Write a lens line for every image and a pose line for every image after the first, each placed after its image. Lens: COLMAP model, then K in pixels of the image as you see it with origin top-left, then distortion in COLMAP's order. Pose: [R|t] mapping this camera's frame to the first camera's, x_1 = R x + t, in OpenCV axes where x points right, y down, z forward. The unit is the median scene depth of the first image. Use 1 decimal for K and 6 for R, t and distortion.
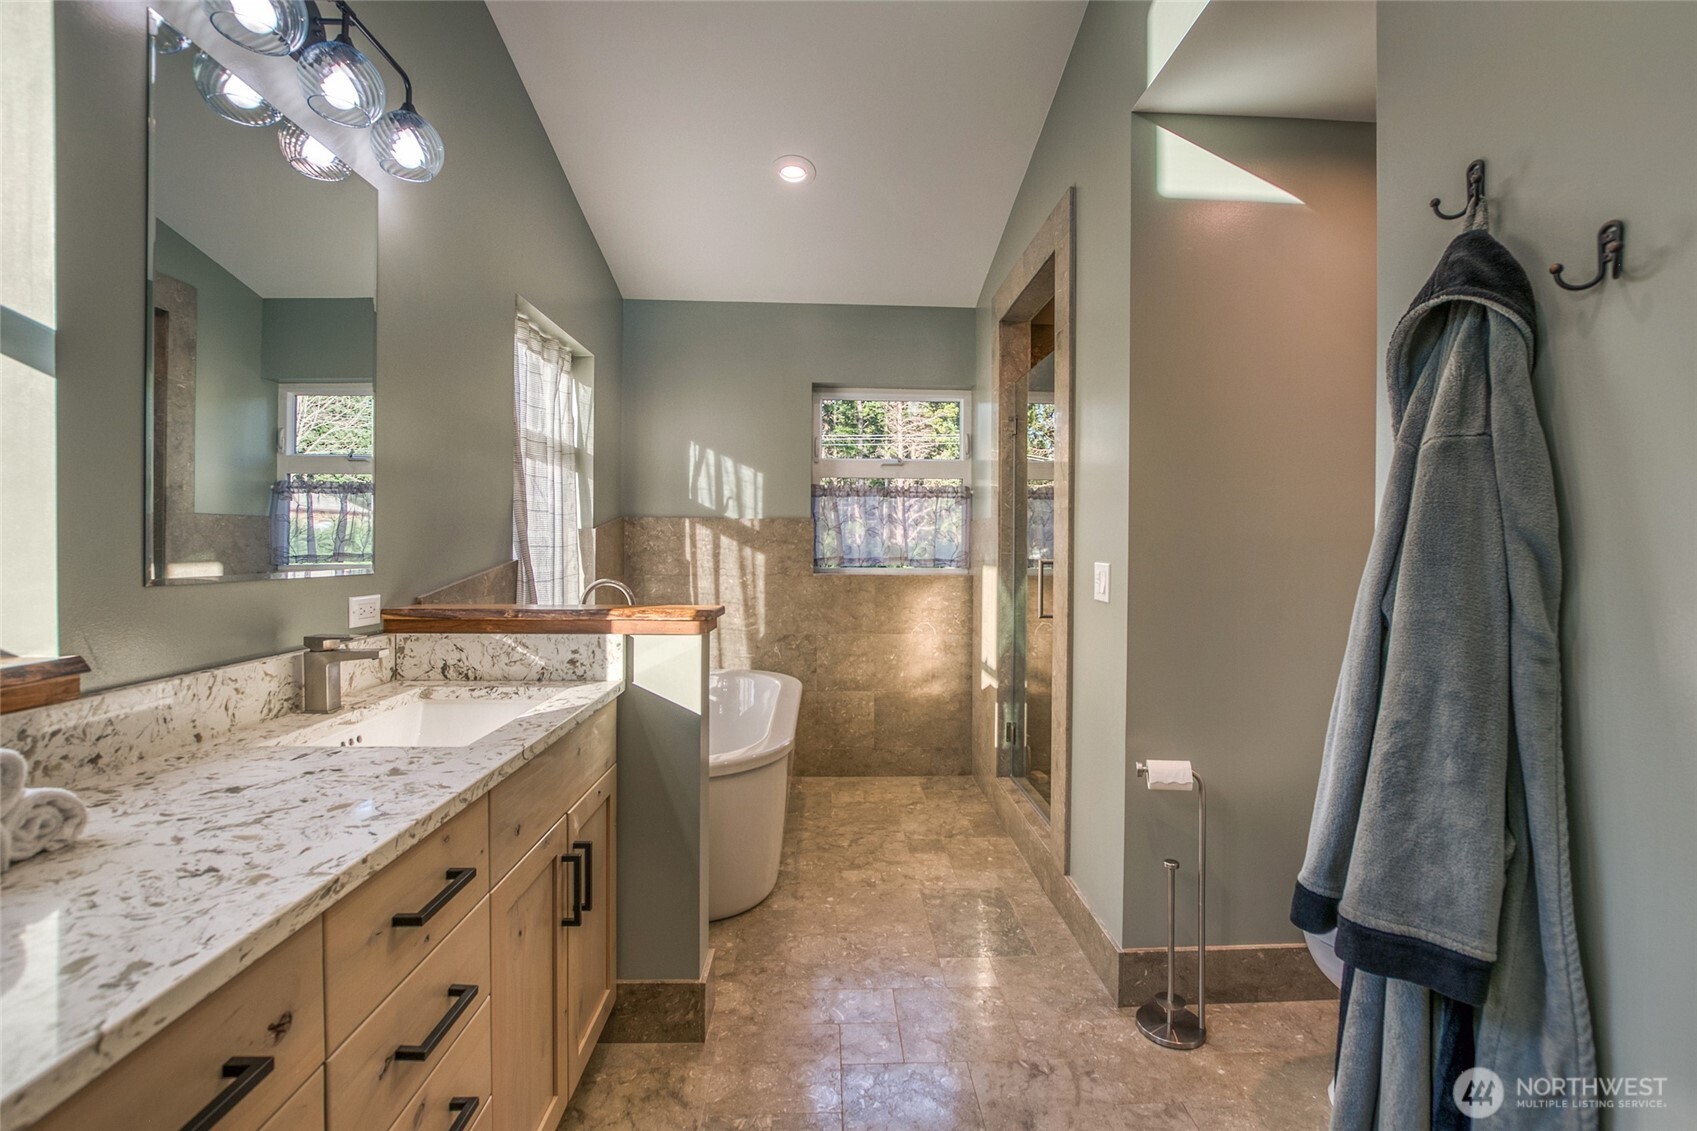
lens RADIAL K [[761.0, 0, 858.0], [0, 761.0, 552.4], [0, 0, 1]] dist [-0.011315, 0.000725]
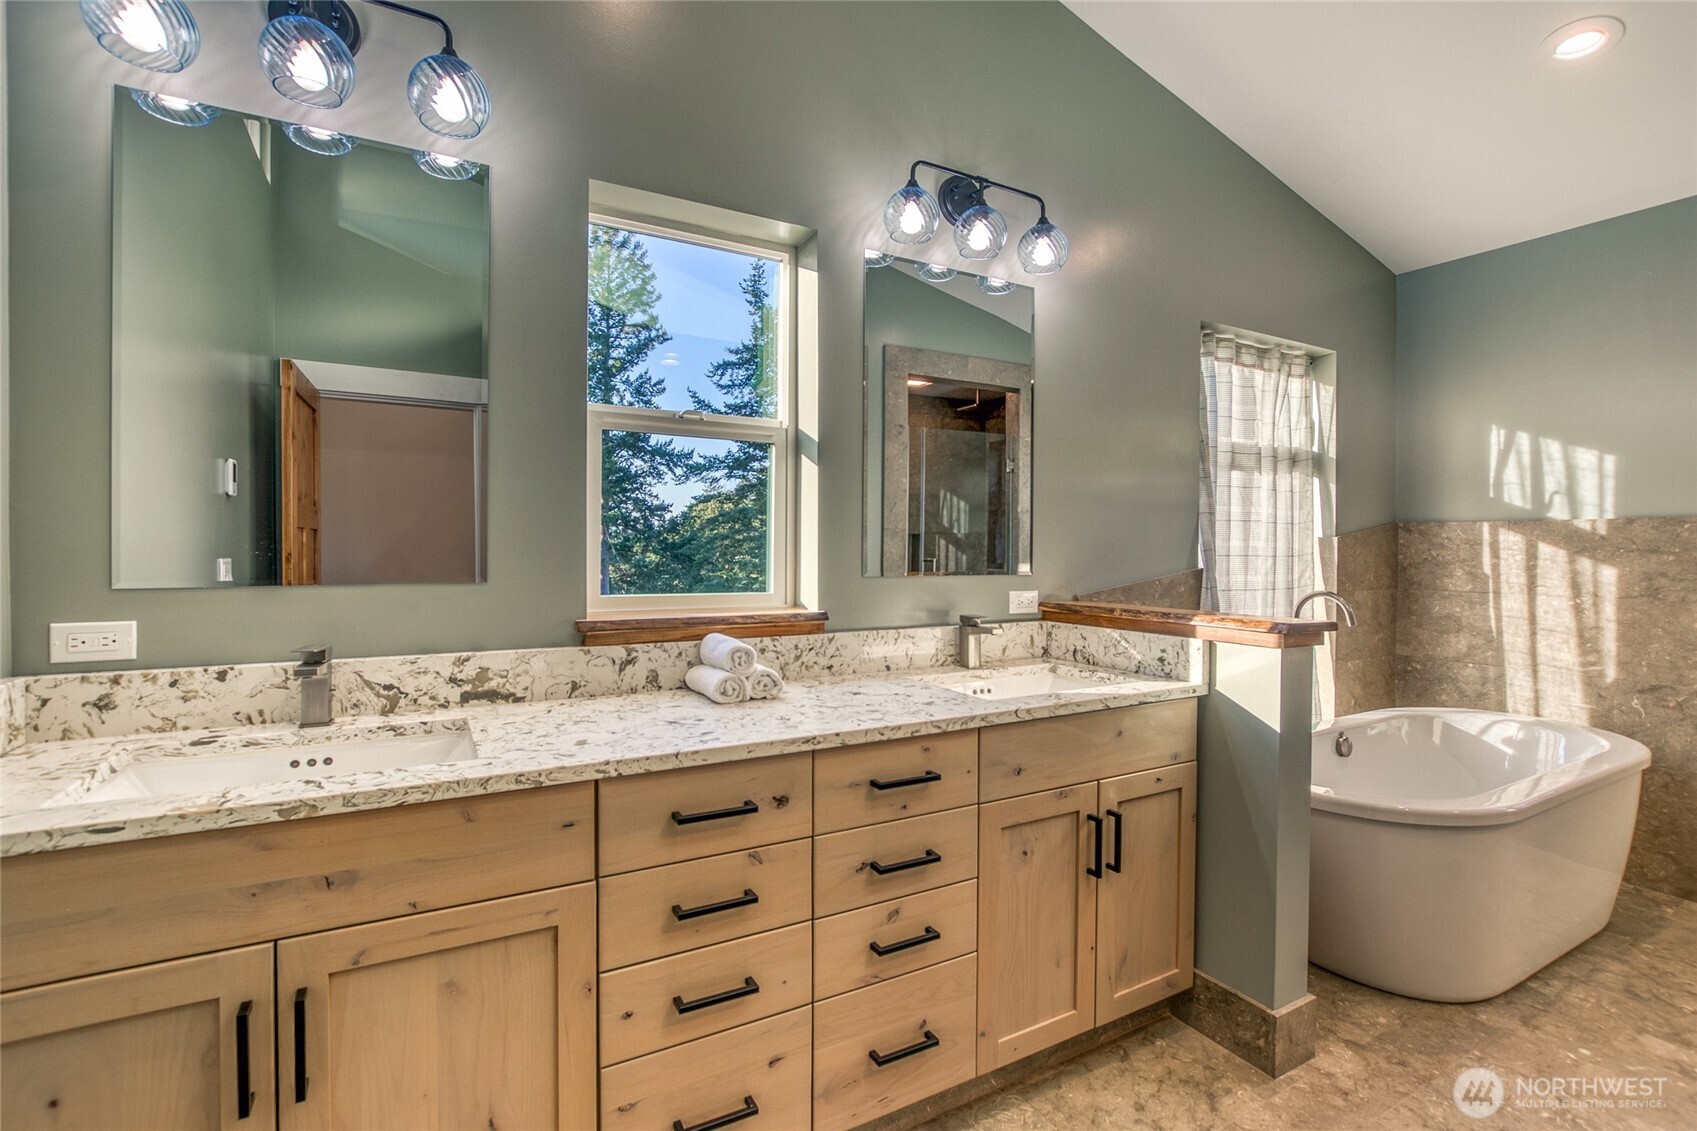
lens RADIAL K [[761.0, 0, 858.0], [0, 761.0, 552.4], [0, 0, 1]] dist [-0.011315, 0.000725]
pose [[0.481211, 0.001542, -0.876604, 0.158616], [-0.011808, 0.999919, -0.004724, -0.000689], [0.876526, 0.012624, 0.481190, 0.033802]]
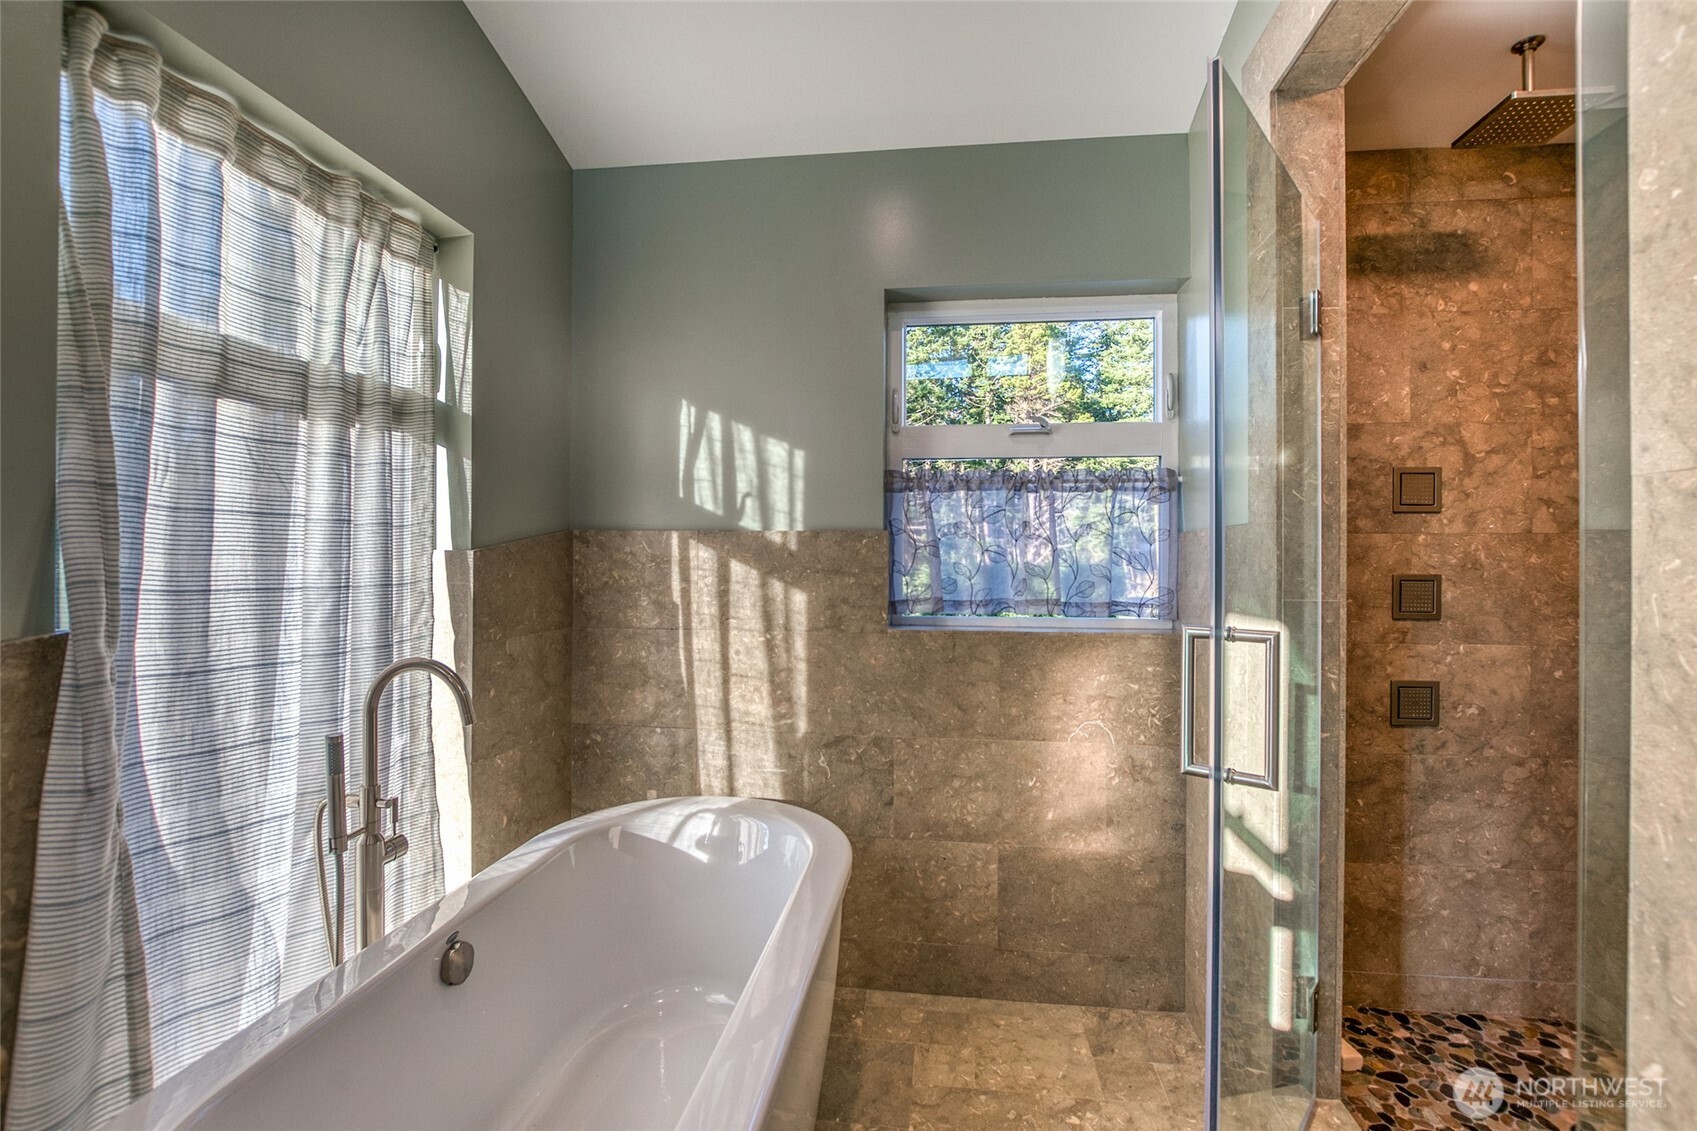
lens RADIAL K [[833.9, 0, 848.4], [0, 833.9, 560.3], [0, 0, 1]] dist [-0.022526, 0.000383]
pose [[0.986438, -0.002263, -0.164118, 0.013693], [-0.000036, 0.999902, -0.014002, -0.013454], [0.164134, 0.013818, 0.986341, 0.392344]]
